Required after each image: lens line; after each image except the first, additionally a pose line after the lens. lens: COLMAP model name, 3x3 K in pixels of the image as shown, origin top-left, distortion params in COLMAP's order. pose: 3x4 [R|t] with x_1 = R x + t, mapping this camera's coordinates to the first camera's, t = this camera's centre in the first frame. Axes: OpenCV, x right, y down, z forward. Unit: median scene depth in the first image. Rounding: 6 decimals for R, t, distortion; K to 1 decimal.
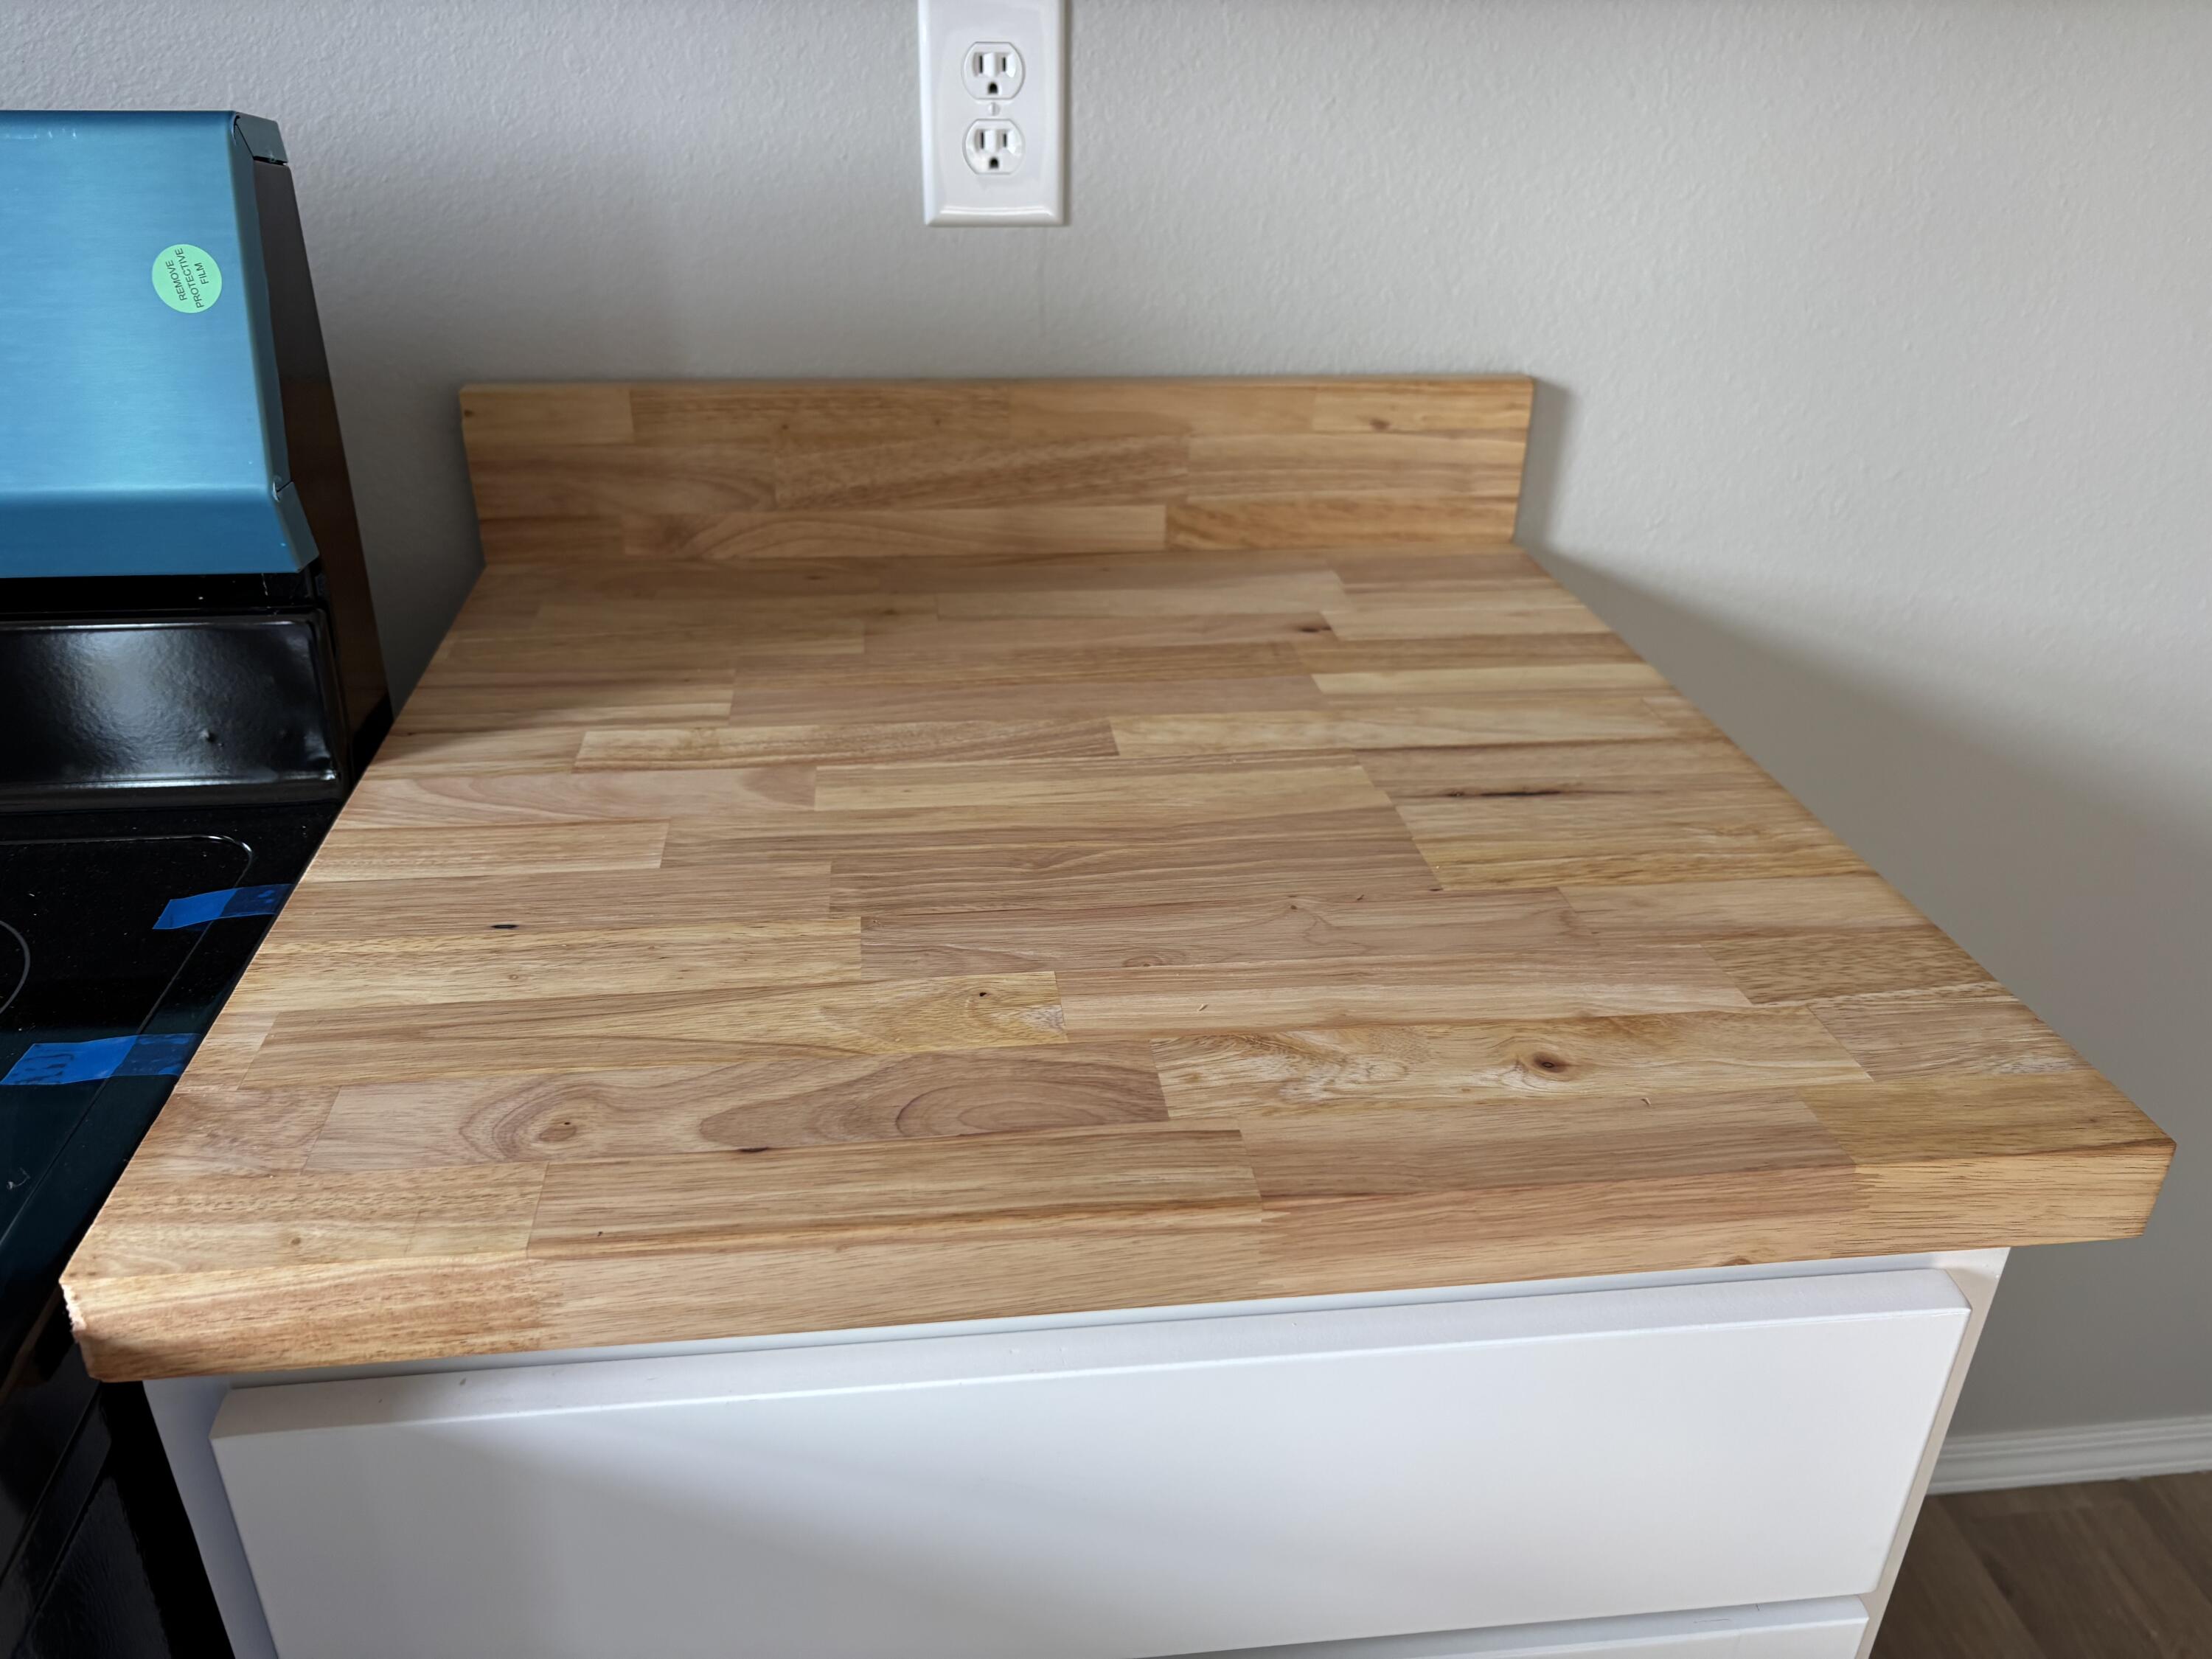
lens RADIAL K [[1667.7, 0, 1106.0], [0, 1667.7, 829.5], [0, 0, 1]] dist [0.069088, -0.080084]
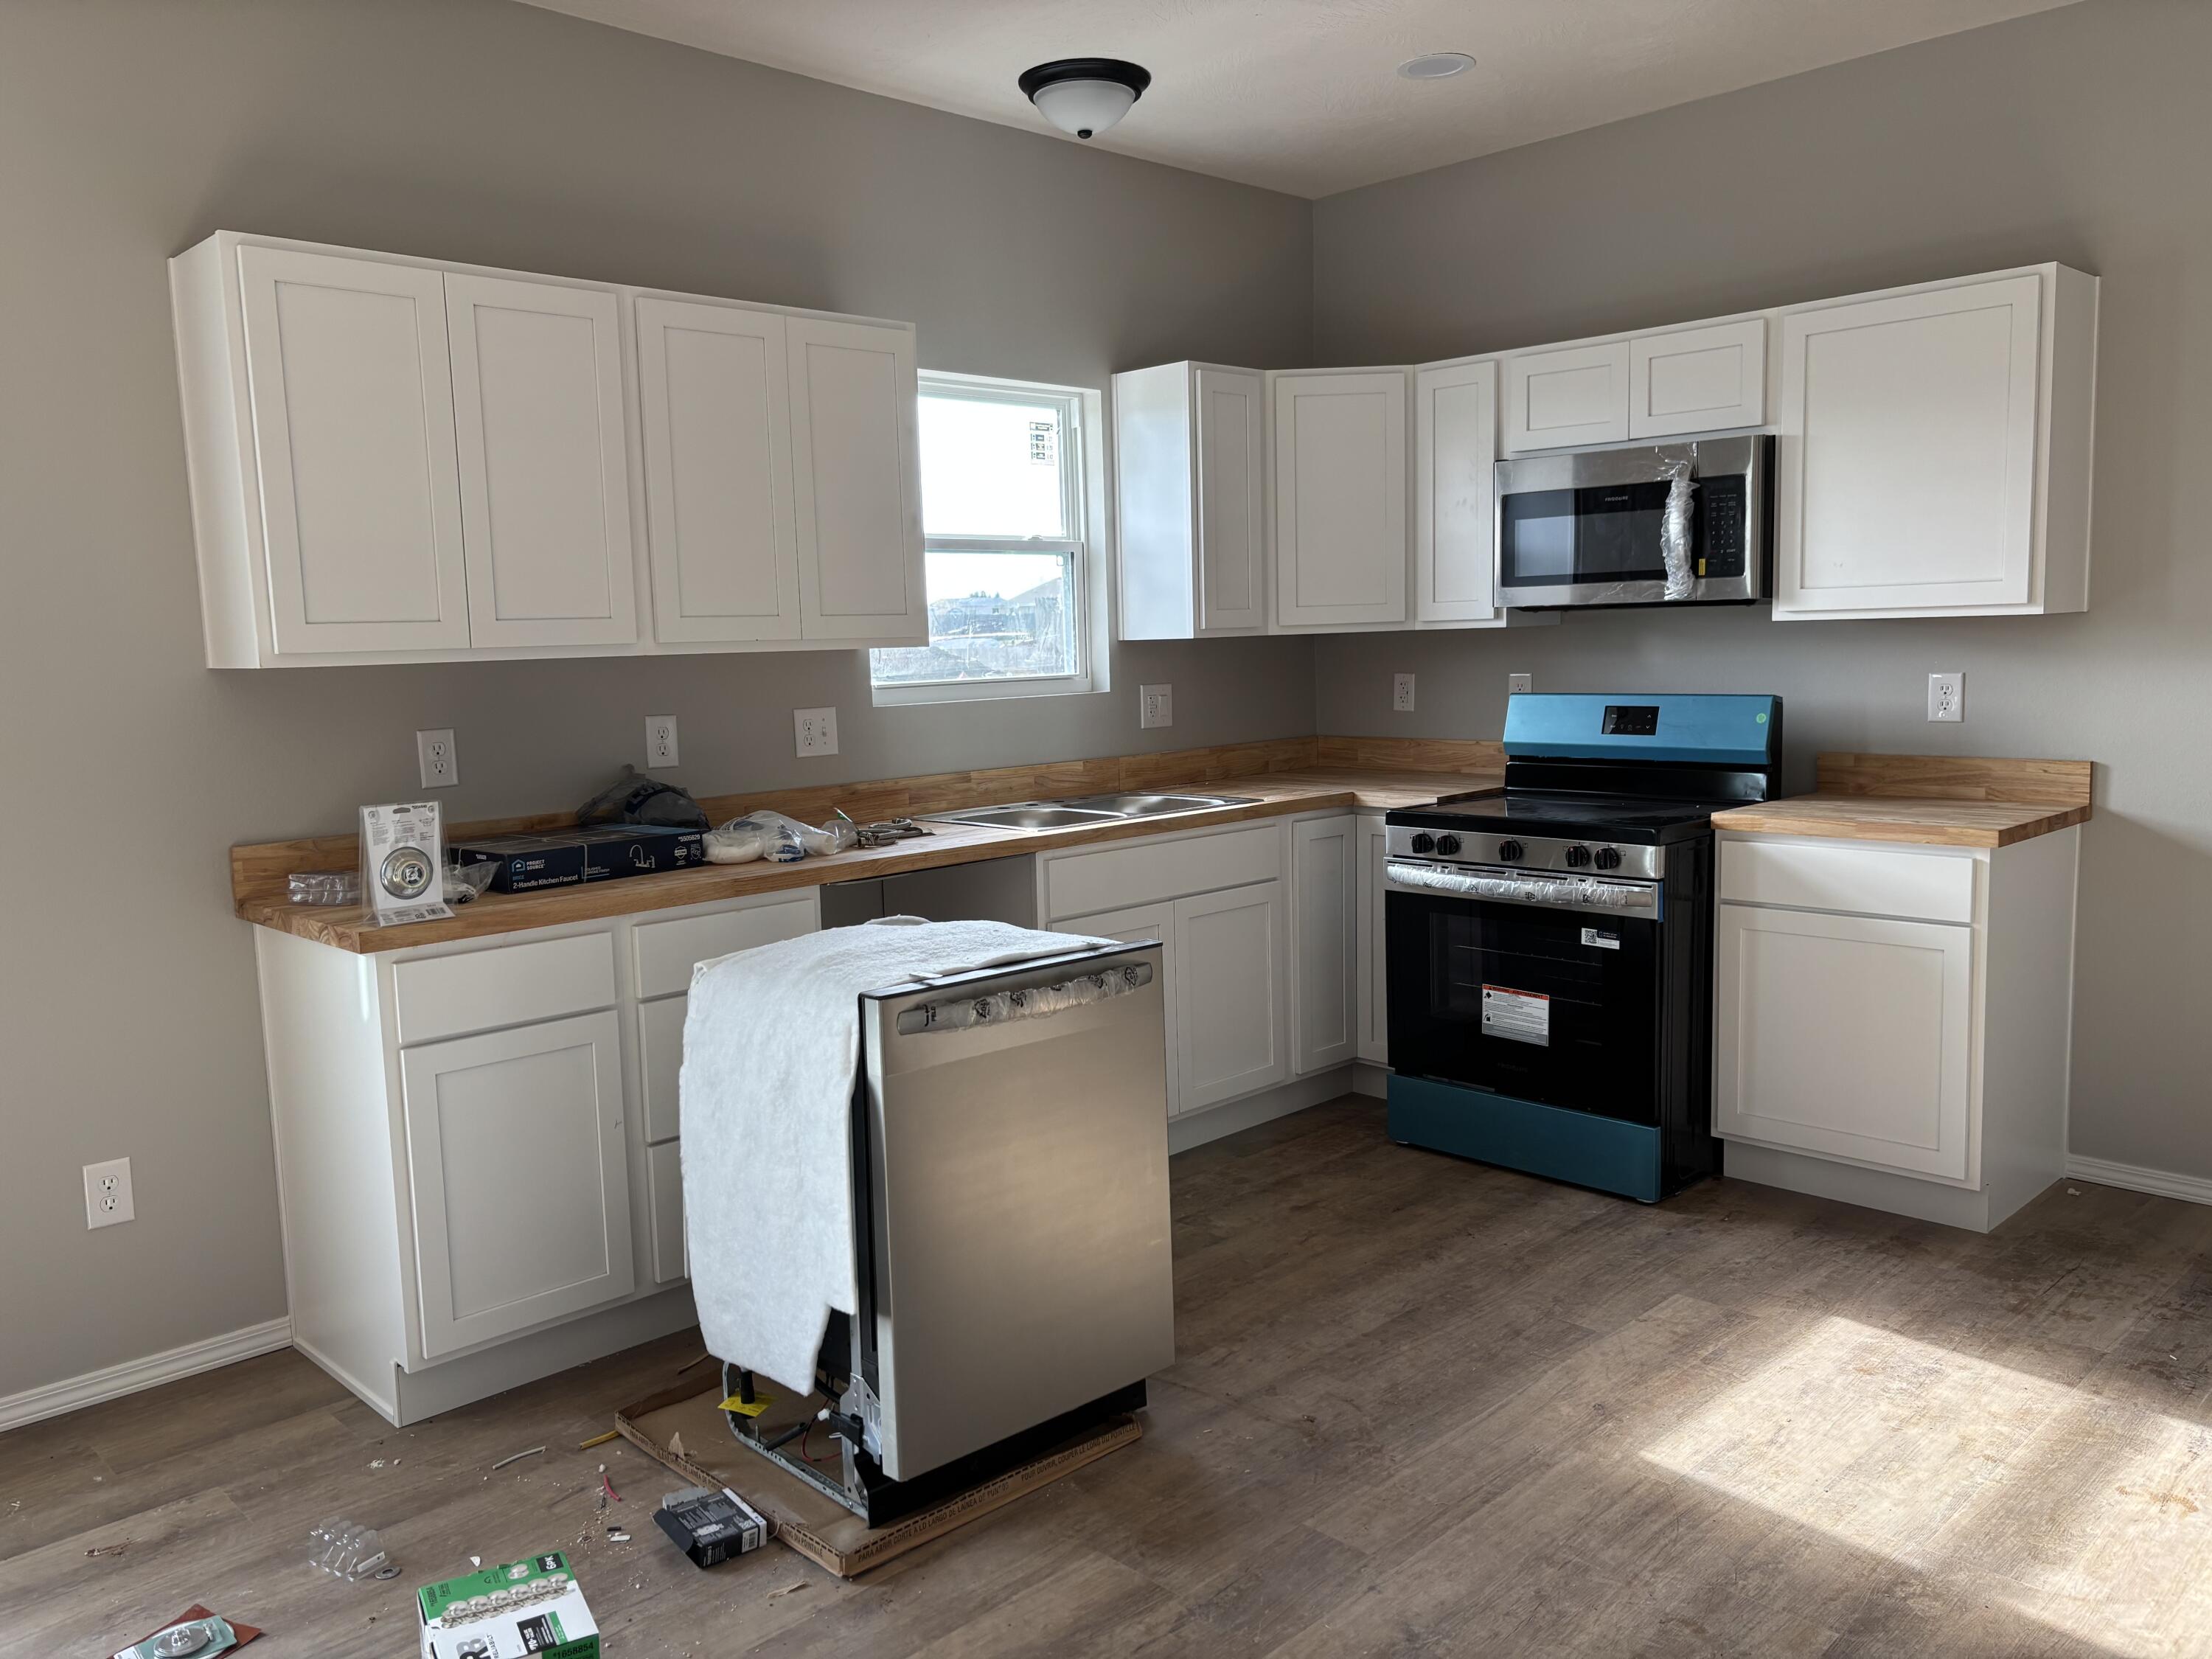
lens RADIAL K [[1667.7, 0, 1106.0], [0, 1667.7, 829.5], [0, 0, 1]] dist [0.069088, -0.080084]
pose [[0.610883, 0.059037, -0.789517, 1.996463], [-0.333222, 0.923762, -0.188753, 1.394468], [0.718182, 0.378390, 0.583983, -2.897969]]
